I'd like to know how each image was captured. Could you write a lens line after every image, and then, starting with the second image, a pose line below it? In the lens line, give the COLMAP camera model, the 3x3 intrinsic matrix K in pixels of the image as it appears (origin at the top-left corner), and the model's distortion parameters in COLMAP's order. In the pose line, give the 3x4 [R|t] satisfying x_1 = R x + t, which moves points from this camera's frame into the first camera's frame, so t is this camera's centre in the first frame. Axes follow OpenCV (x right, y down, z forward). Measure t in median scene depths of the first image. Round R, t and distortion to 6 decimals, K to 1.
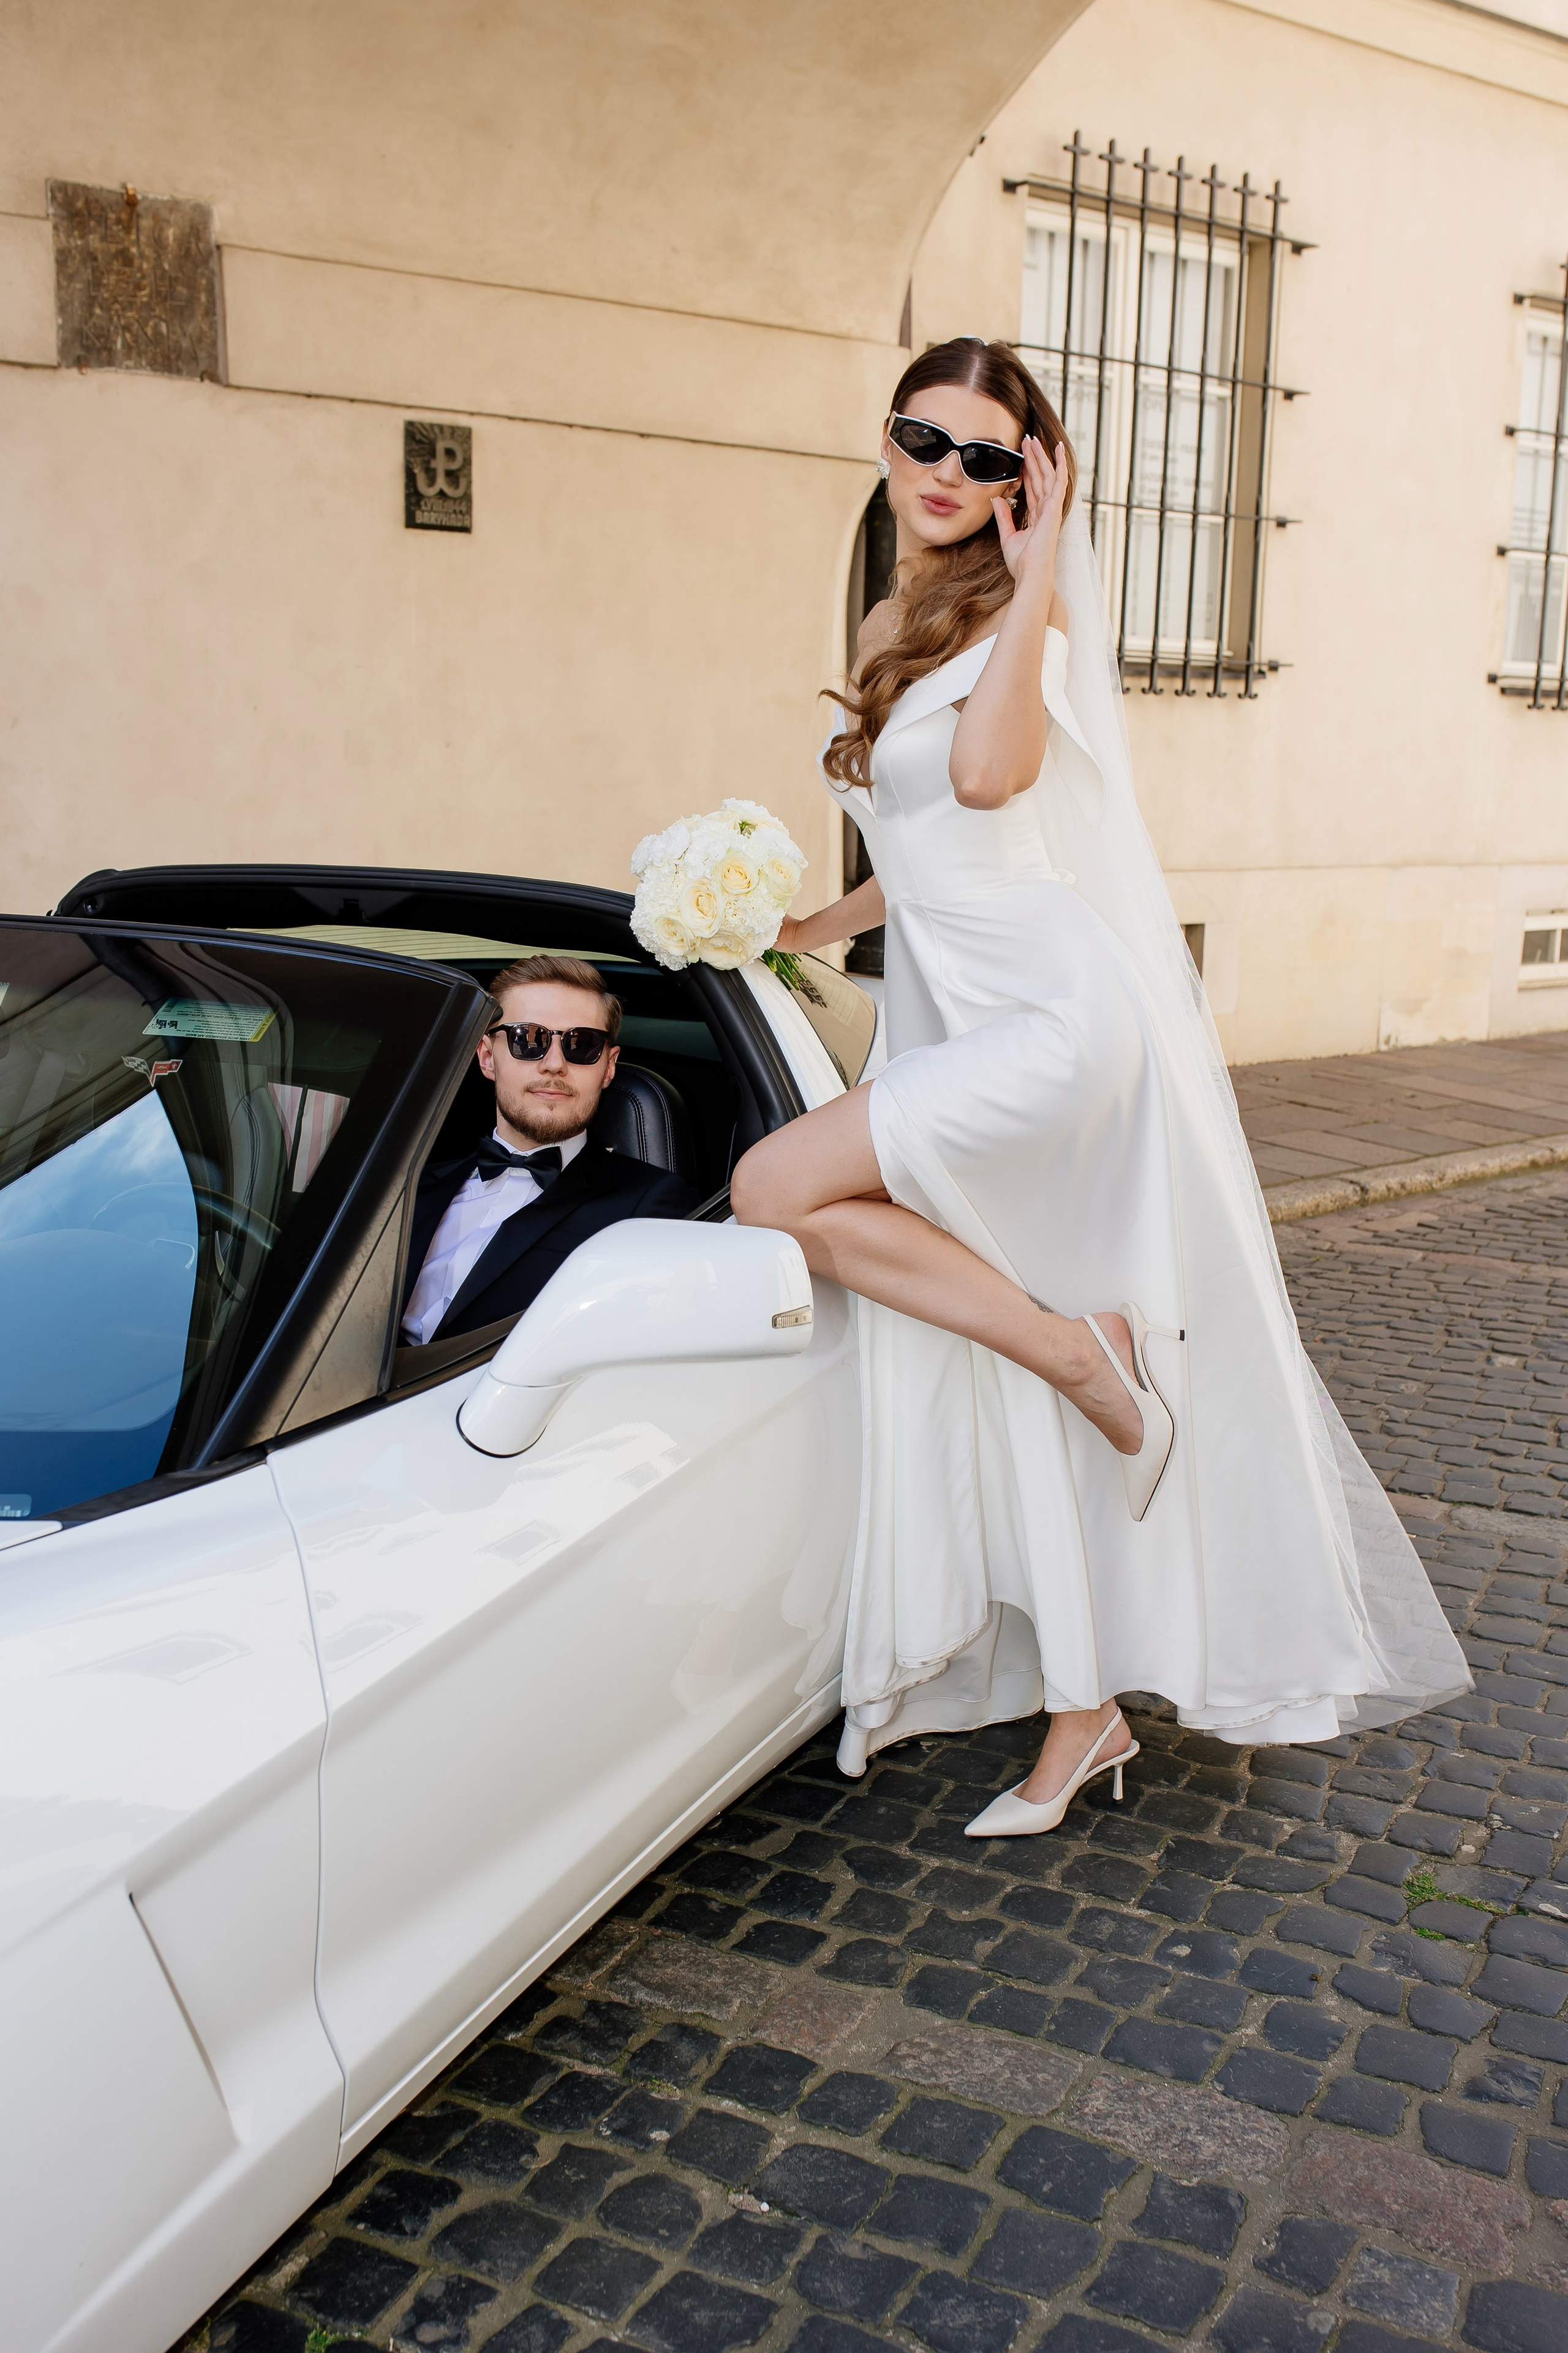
lens RADIAL K [[2267.3, 0, 791.7], [0, 2267.3, 1180.2], [0, 0, 1]] dist [-0.063282, 0.086968]
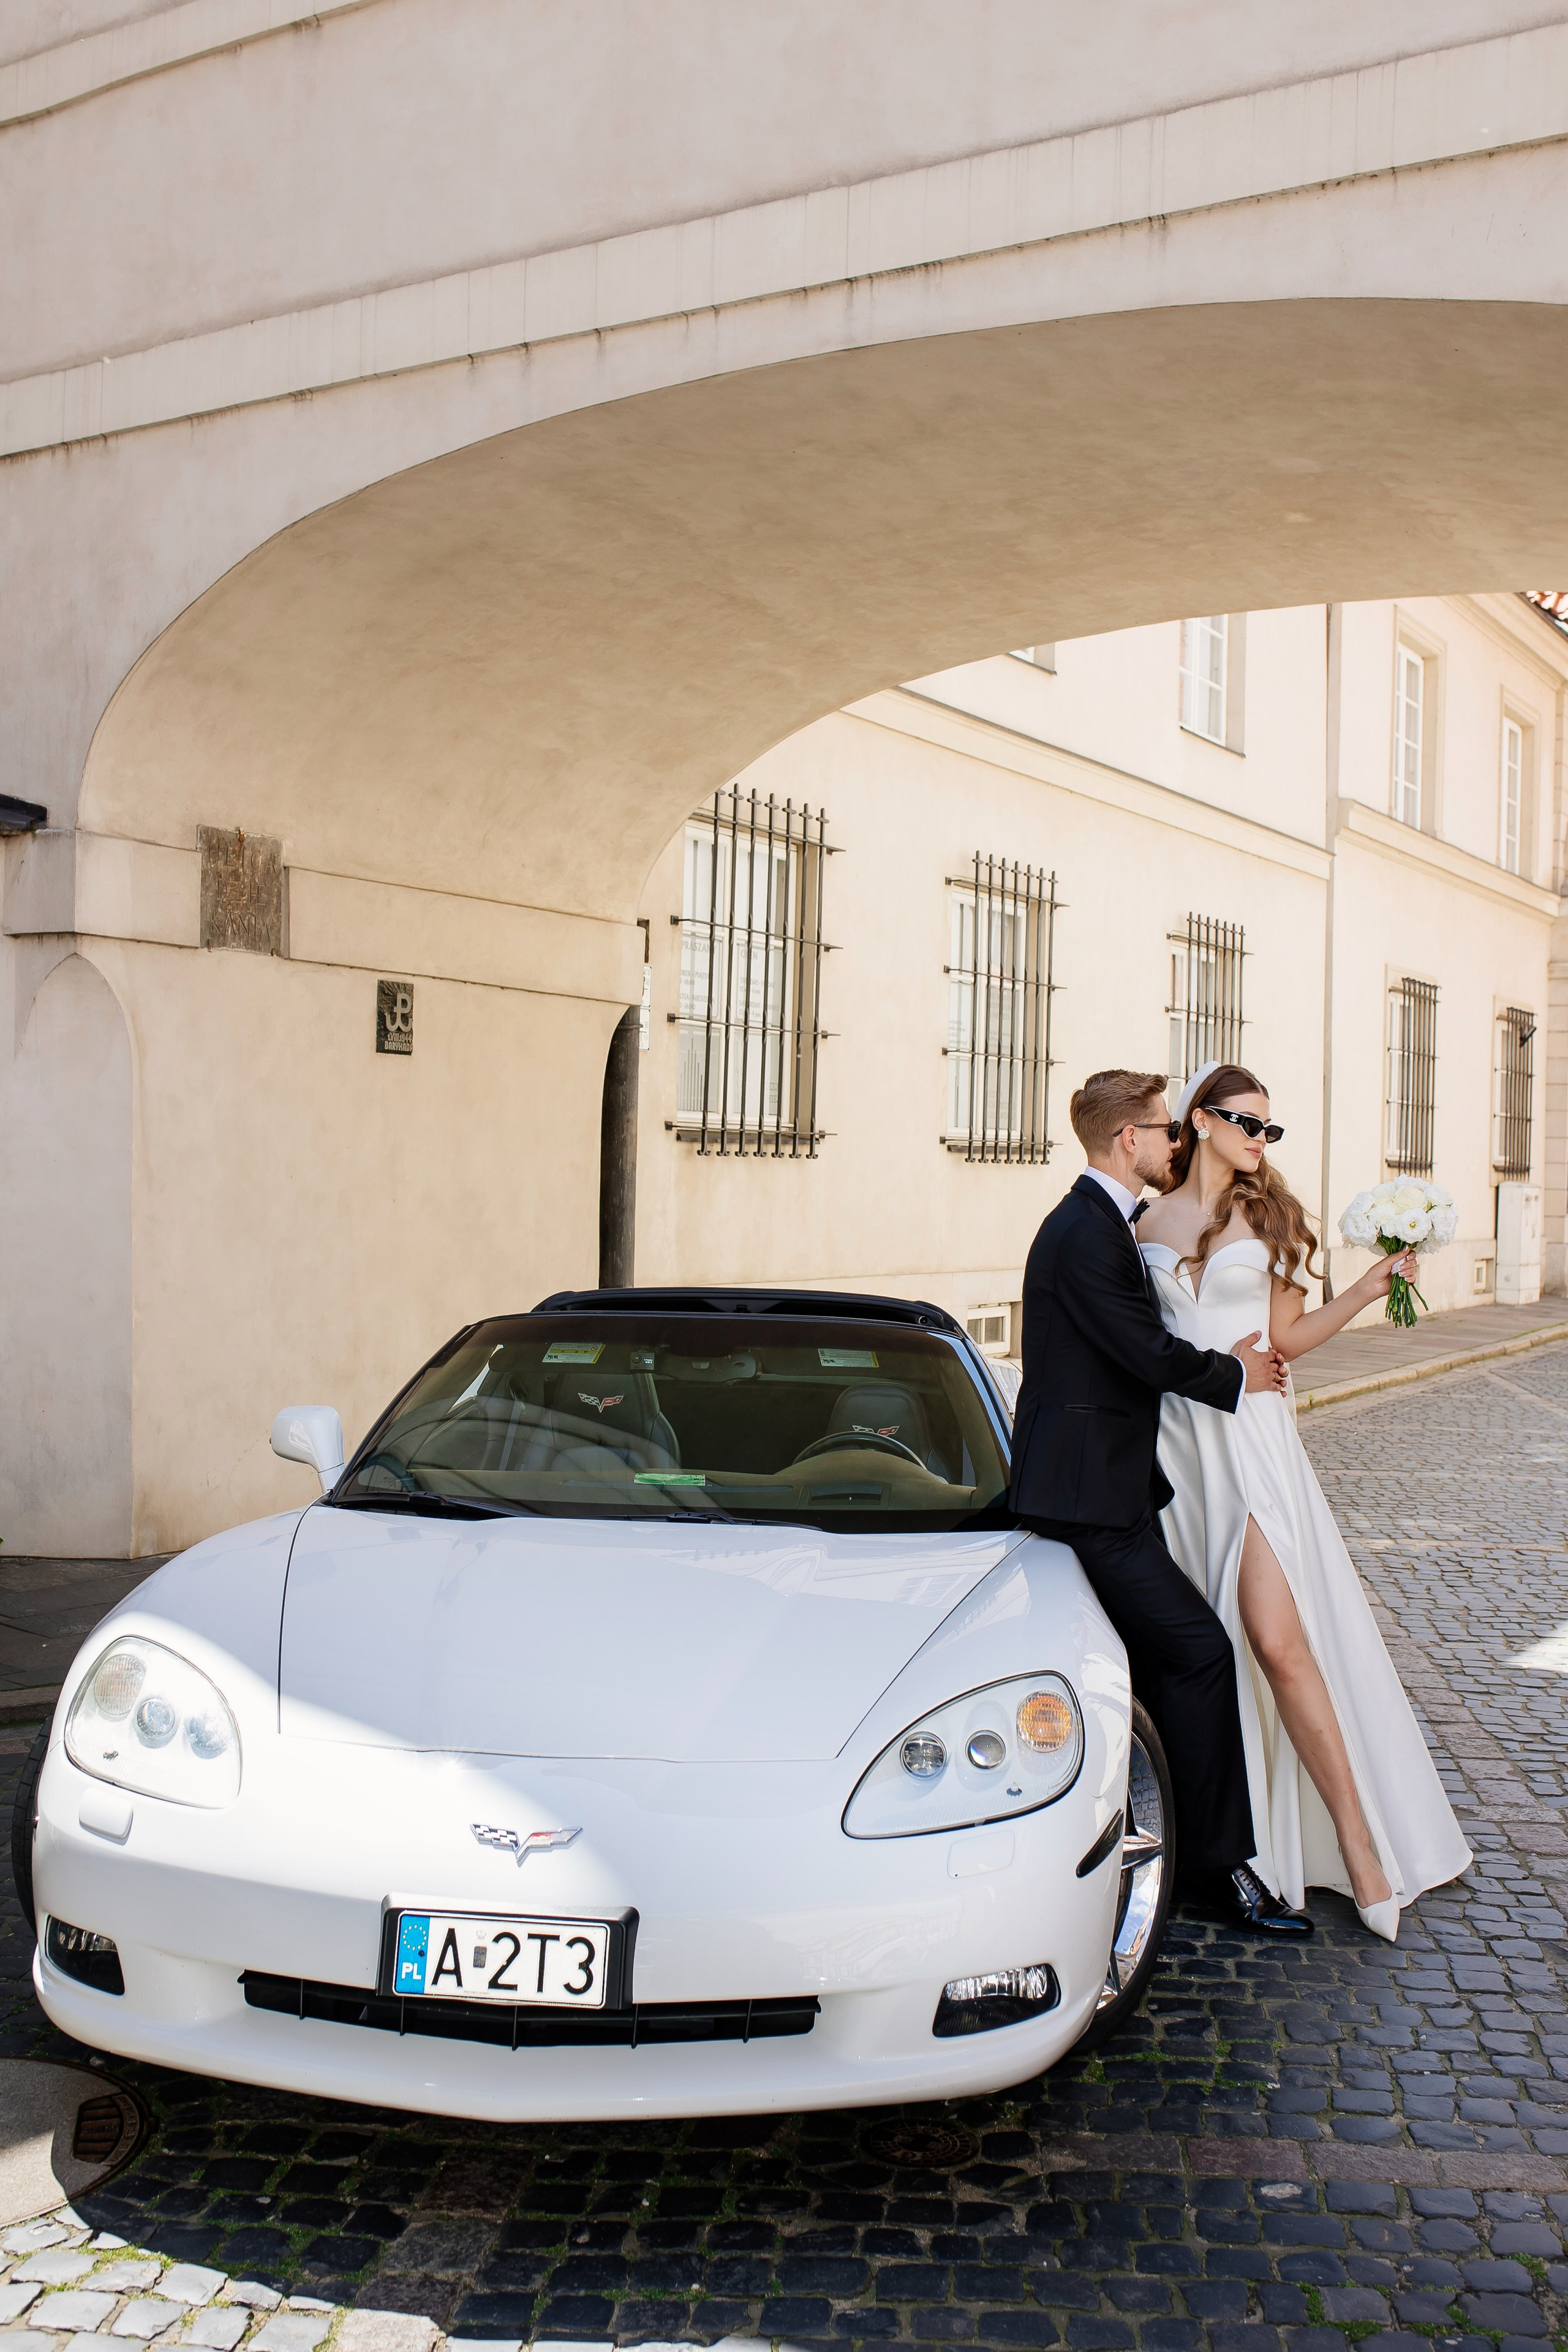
lens RADIAL K [[2309.4, 0, 828.4], [0, 2309.4, 1152.1], [0, 0, 1]] dist [-0.064321, 0.095483]
pose [[0.927395, 0.006949, 0.374018, -0.451774], [0.063725, 0.982279, -0.176260, 0.050232], [-0.368615, 0.187297, 0.910518, -0.430120]]
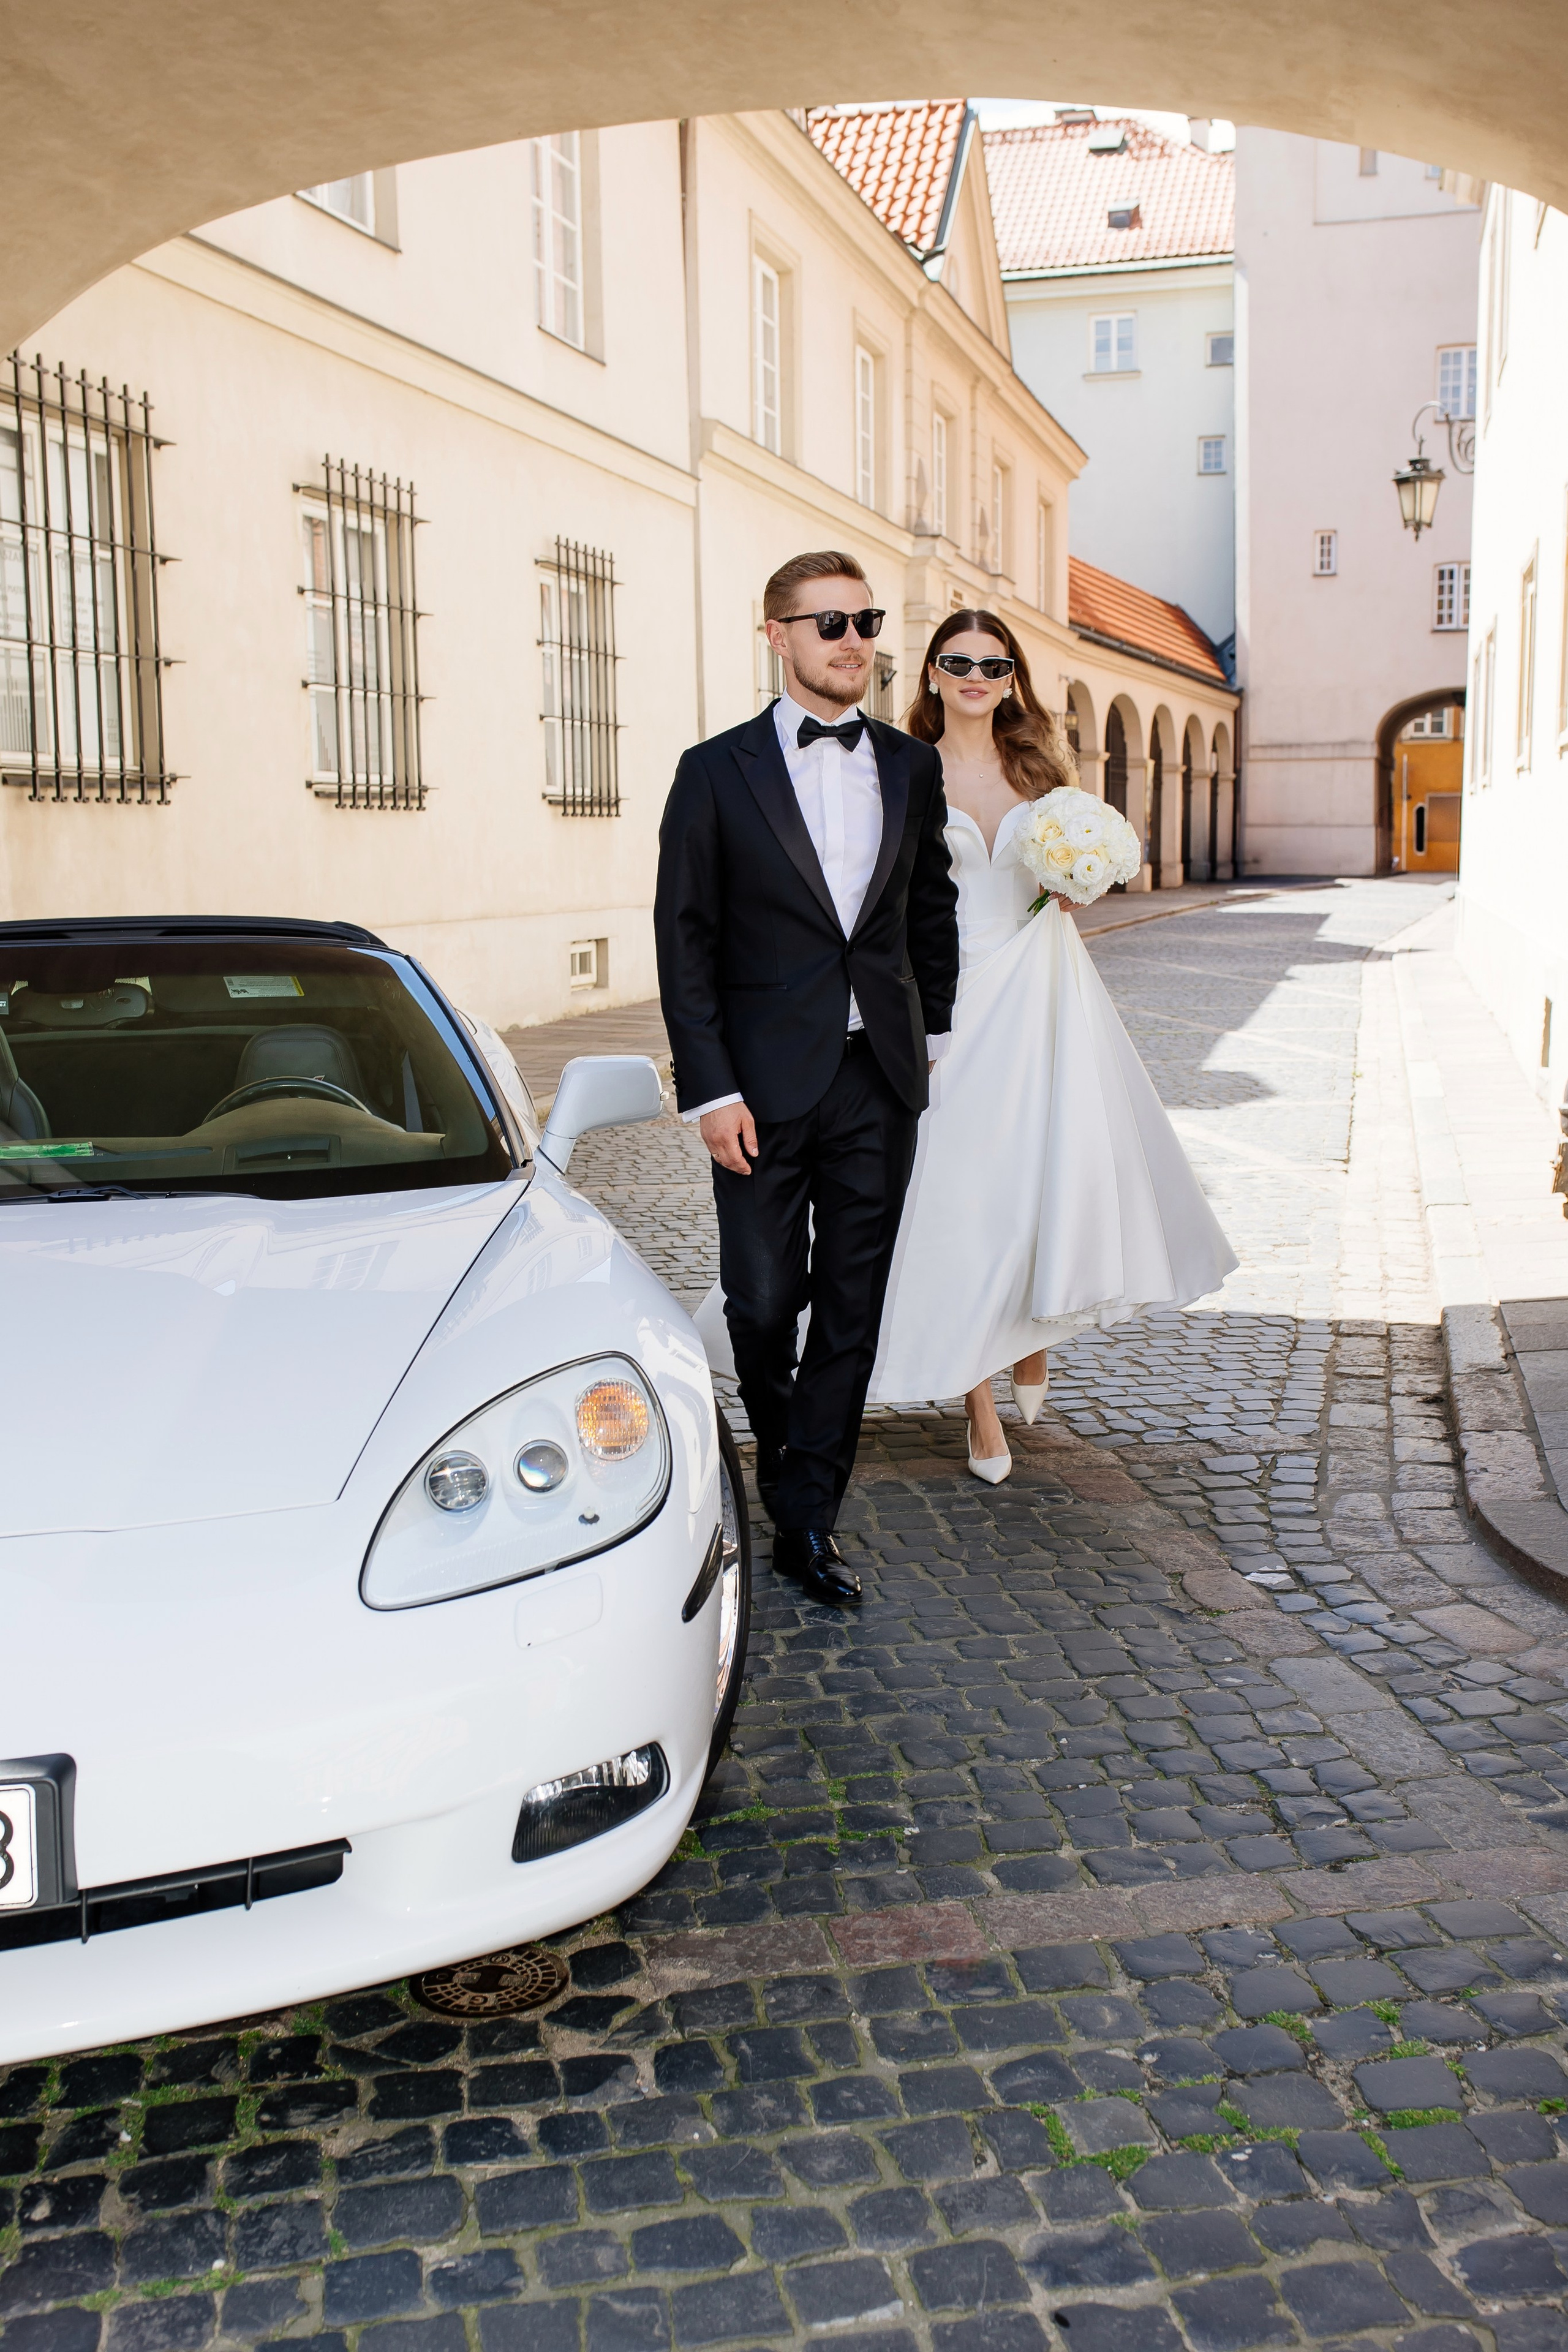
lens RADIAL K [[2279.0, 0, 788.0], [0, 2279.0, 1215.4], [0, 0, 1]] dist [-0.055627, 0.067108]
pose [[0.795127, -0.123922, 0.593647, -0.403944], [0.142627, 0.989654, 0.015554, 0.053073], [-0.589432, 0.072303, 0.804575, -0.252088]]
